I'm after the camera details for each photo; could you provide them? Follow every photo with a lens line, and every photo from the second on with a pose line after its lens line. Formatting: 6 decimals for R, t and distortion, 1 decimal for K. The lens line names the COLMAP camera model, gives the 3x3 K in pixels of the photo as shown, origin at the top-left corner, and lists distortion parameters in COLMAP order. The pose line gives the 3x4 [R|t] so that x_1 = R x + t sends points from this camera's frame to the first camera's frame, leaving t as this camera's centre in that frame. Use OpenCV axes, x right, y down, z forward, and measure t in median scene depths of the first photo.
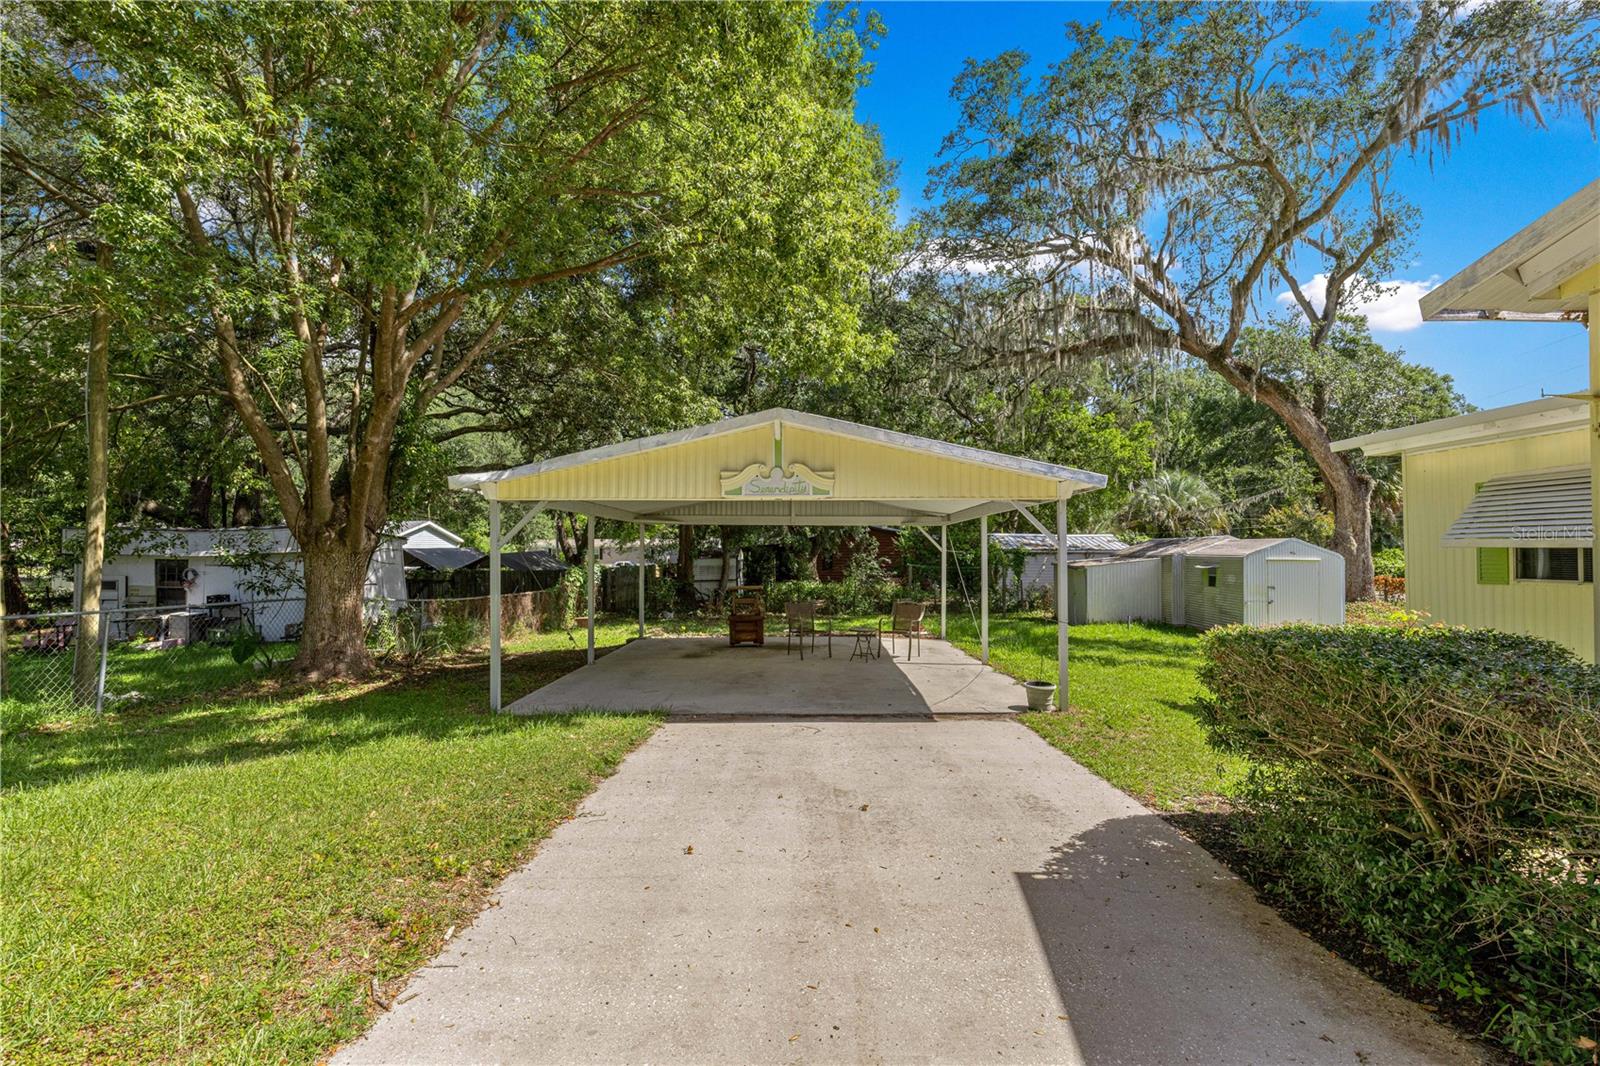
lens RADIAL K [[722.9, 0, 806.2], [0, 722.9, 527.8], [0, 0, 1]] dist [0.005586, -0.000252]
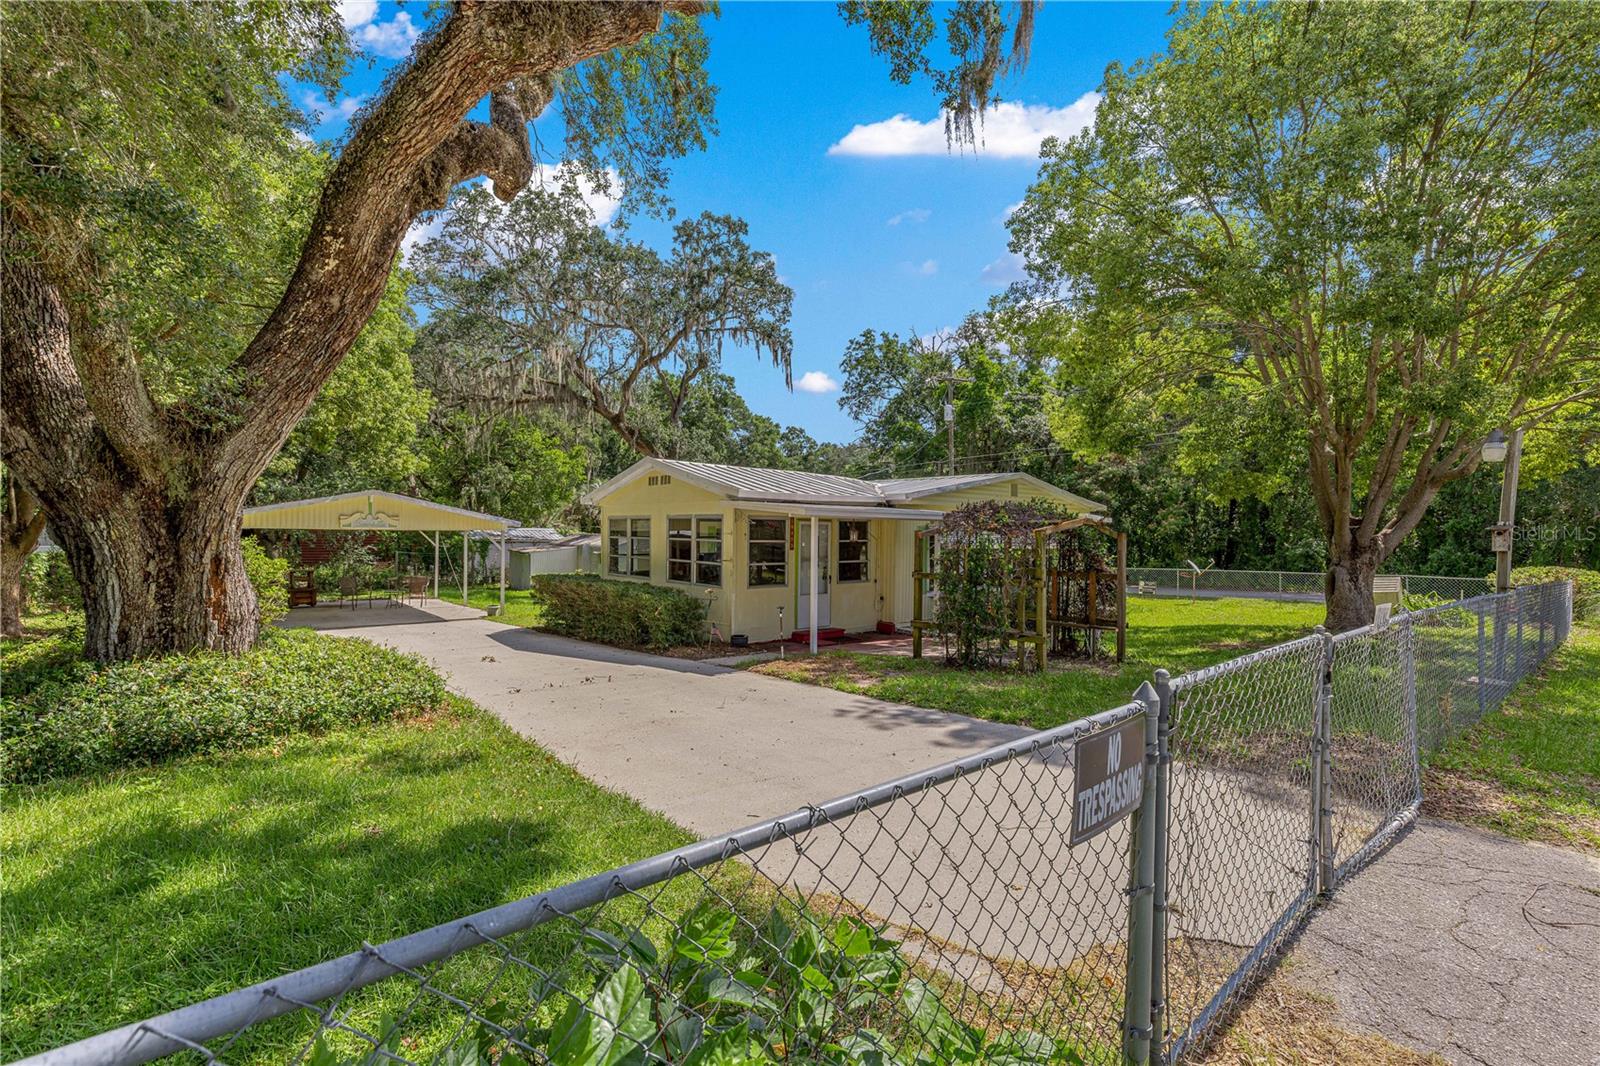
lens RADIAL K [[708.6, 0, 803.5], [0, 708.6, 553.3], [0, 0, 1]] dist [0.001262, -0.000046]
pose [[0.758267, -0.007527, 0.651901, -0.154790], [-0.034273, 0.998090, 0.051390, -0.042387], [-0.651043, -0.061310, 0.756561, -0.519800]]
